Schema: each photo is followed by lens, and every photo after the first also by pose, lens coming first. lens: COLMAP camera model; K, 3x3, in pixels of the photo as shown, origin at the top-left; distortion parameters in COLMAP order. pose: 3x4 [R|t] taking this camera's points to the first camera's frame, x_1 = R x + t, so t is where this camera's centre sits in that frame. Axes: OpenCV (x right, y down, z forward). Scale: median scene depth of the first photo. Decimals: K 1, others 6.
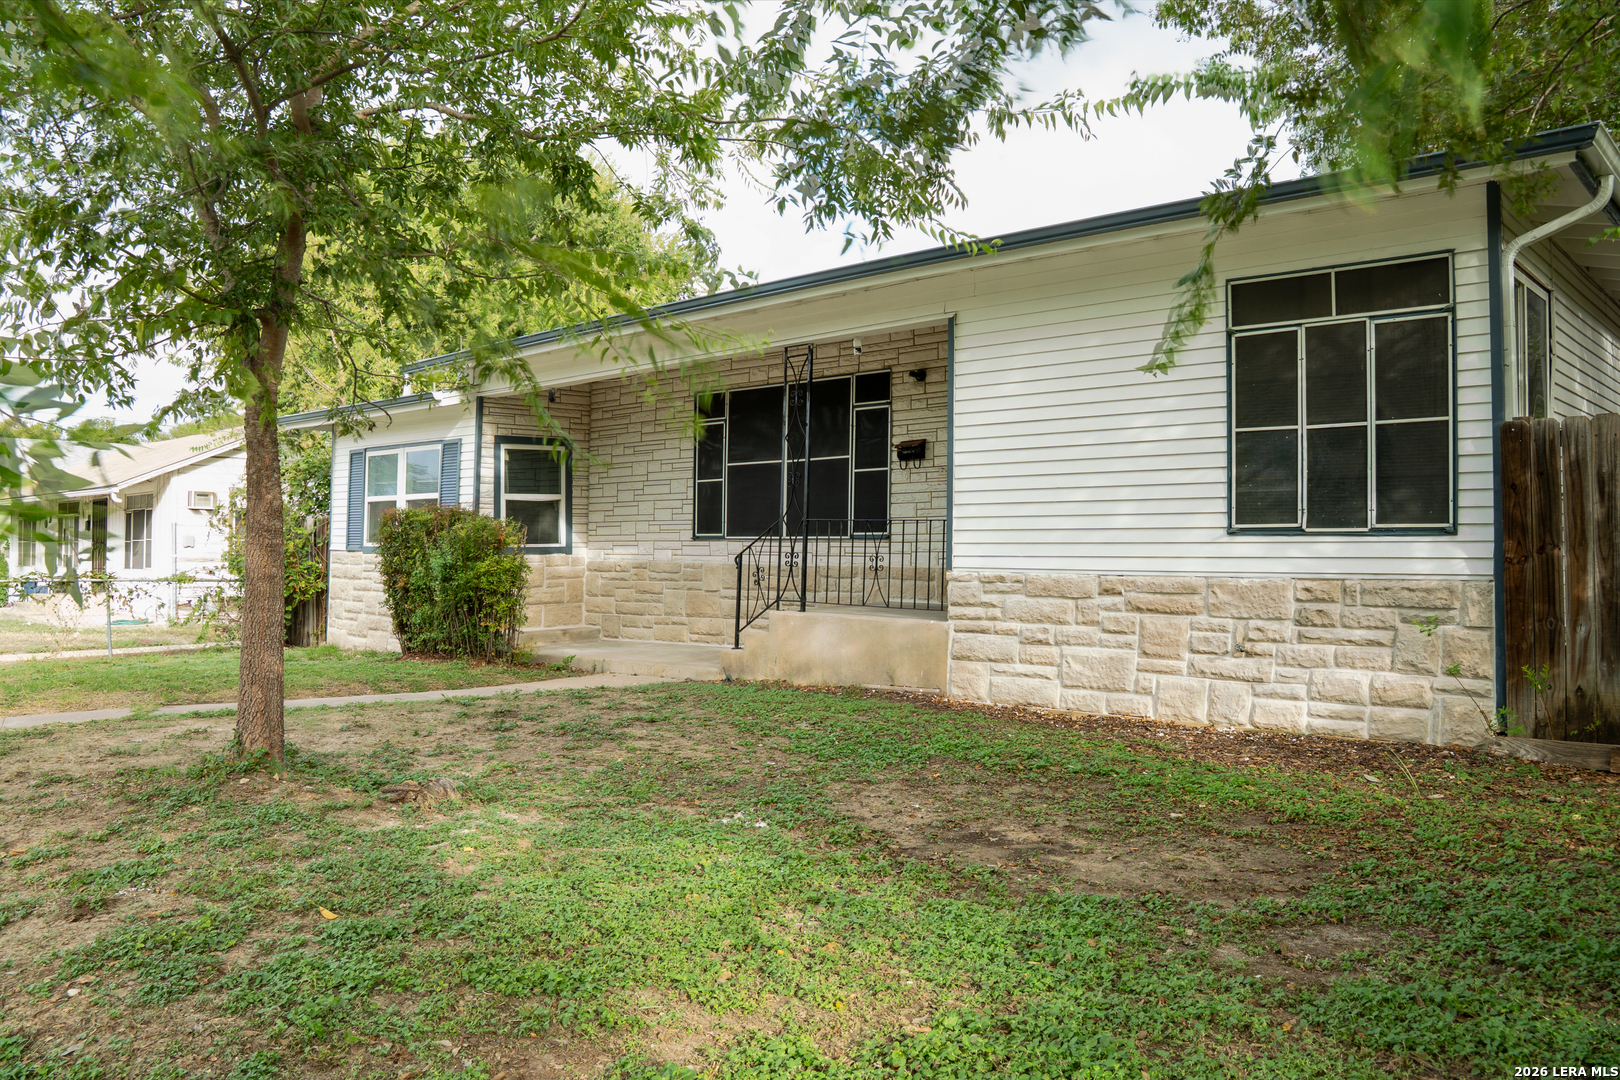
lens RADIAL K [[1192.6, 0, 813.3], [0, 1192.6, 541.9], [0, 0, 1]] dist [0.010608, 0.005979]
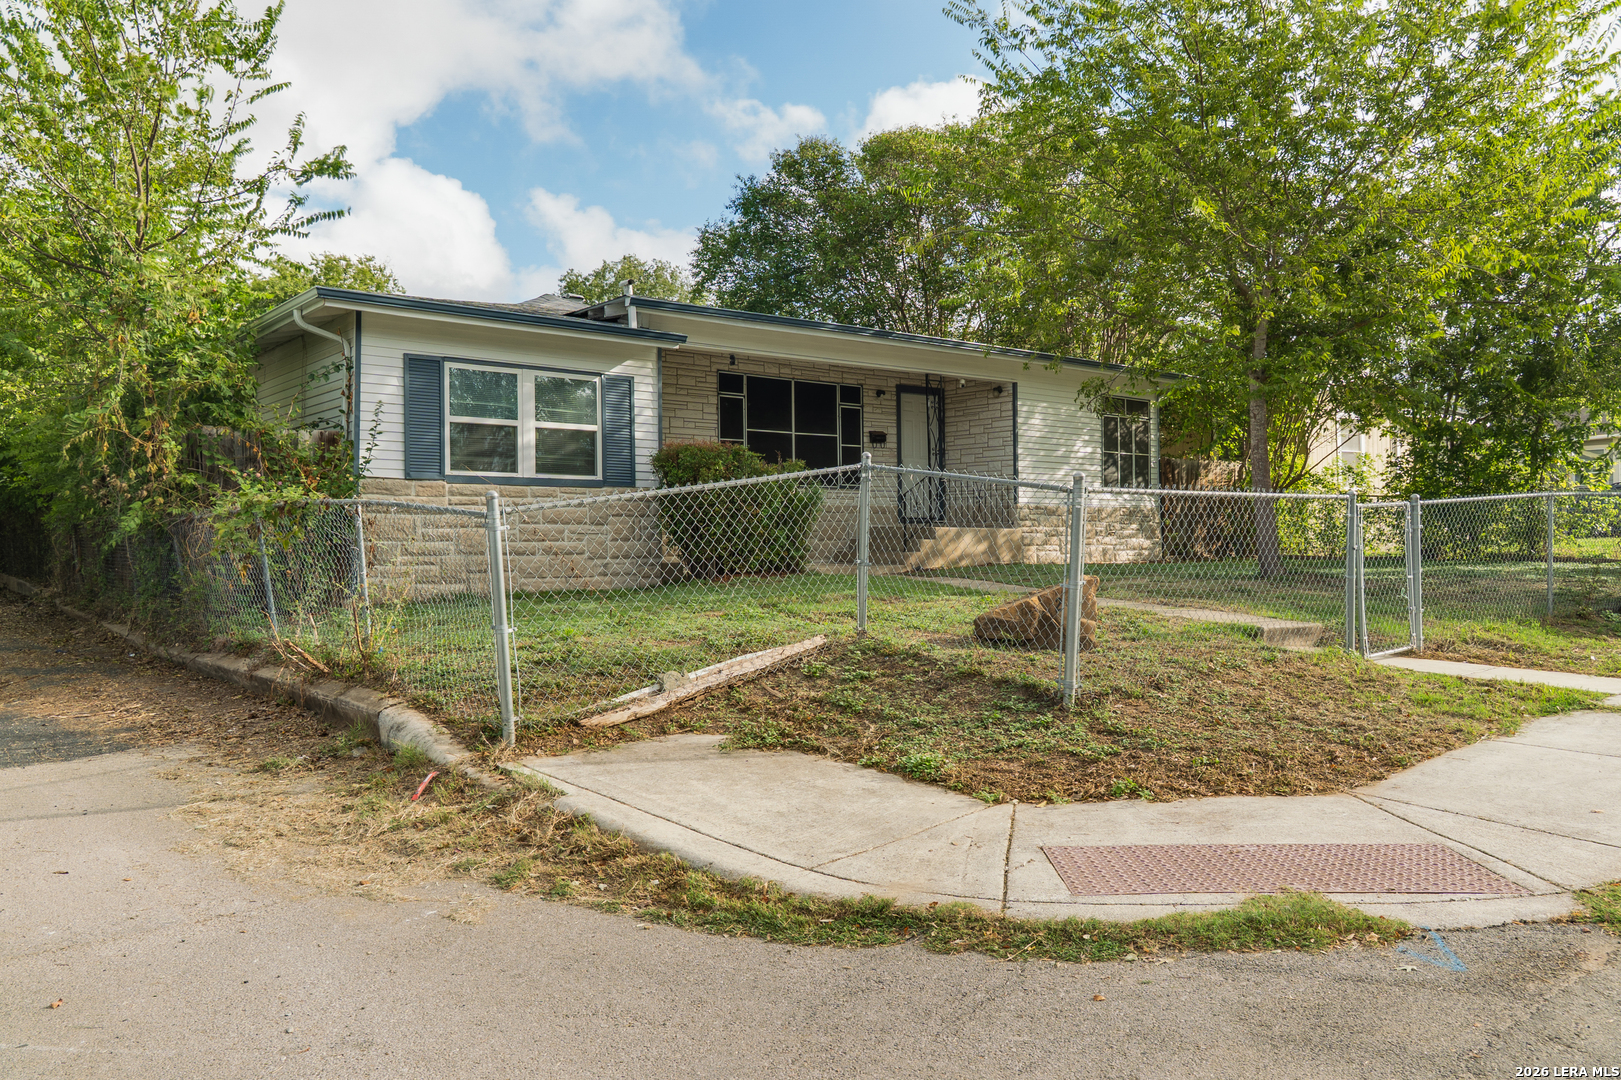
lens RADIAL K [[1193.3, 0, 804.2], [0, 1193.3, 539.3], [0, 0, 1]] dist [0.010608, 0.005979]
pose [[0.154965, 0.005145, 0.987907, -1.527196], [0.005776, 0.999965, -0.006114, 0.074000], [-0.987903, 0.006654, 0.154930, 0.799887]]
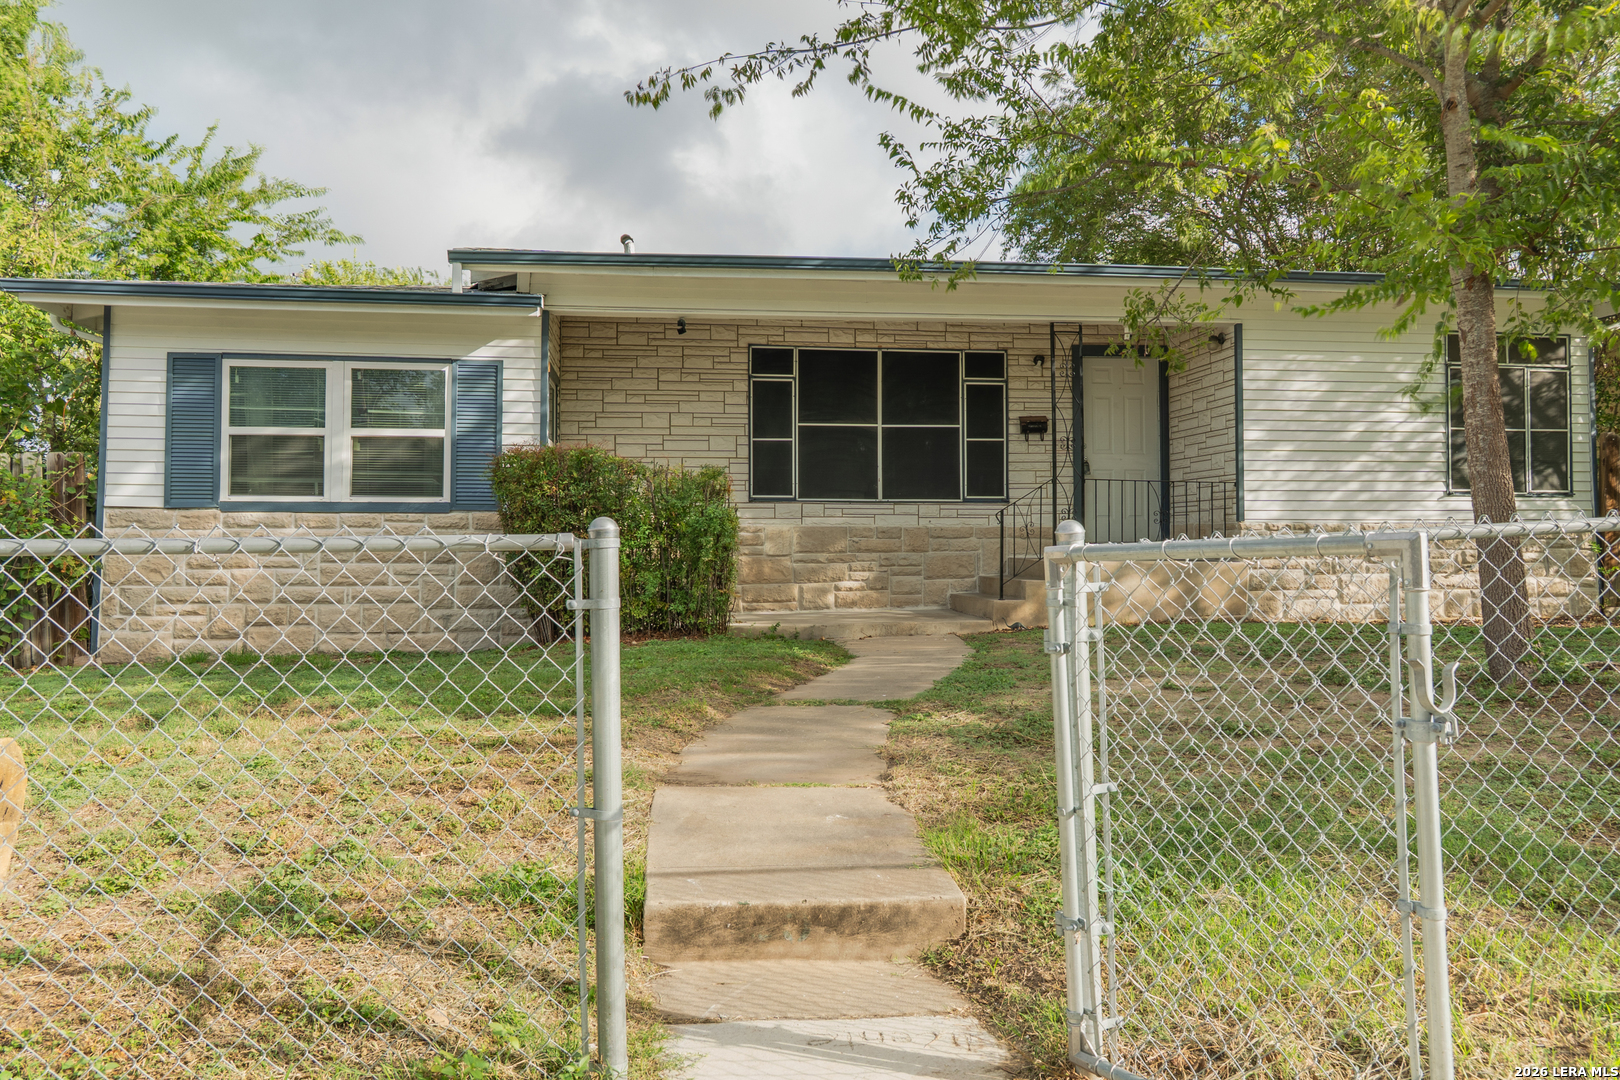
lens RADIAL K [[1192.6, 0, 802.7], [0, 1192.6, 539.4], [0, 0, 1]] dist [0.010608, 0.005979]
pose [[0.645482, 0.010657, 0.763701, -0.886209], [0.000935, 0.999891, -0.014743, 0.047093], [-0.763775, 0.010231, 0.645402, 0.410788]]
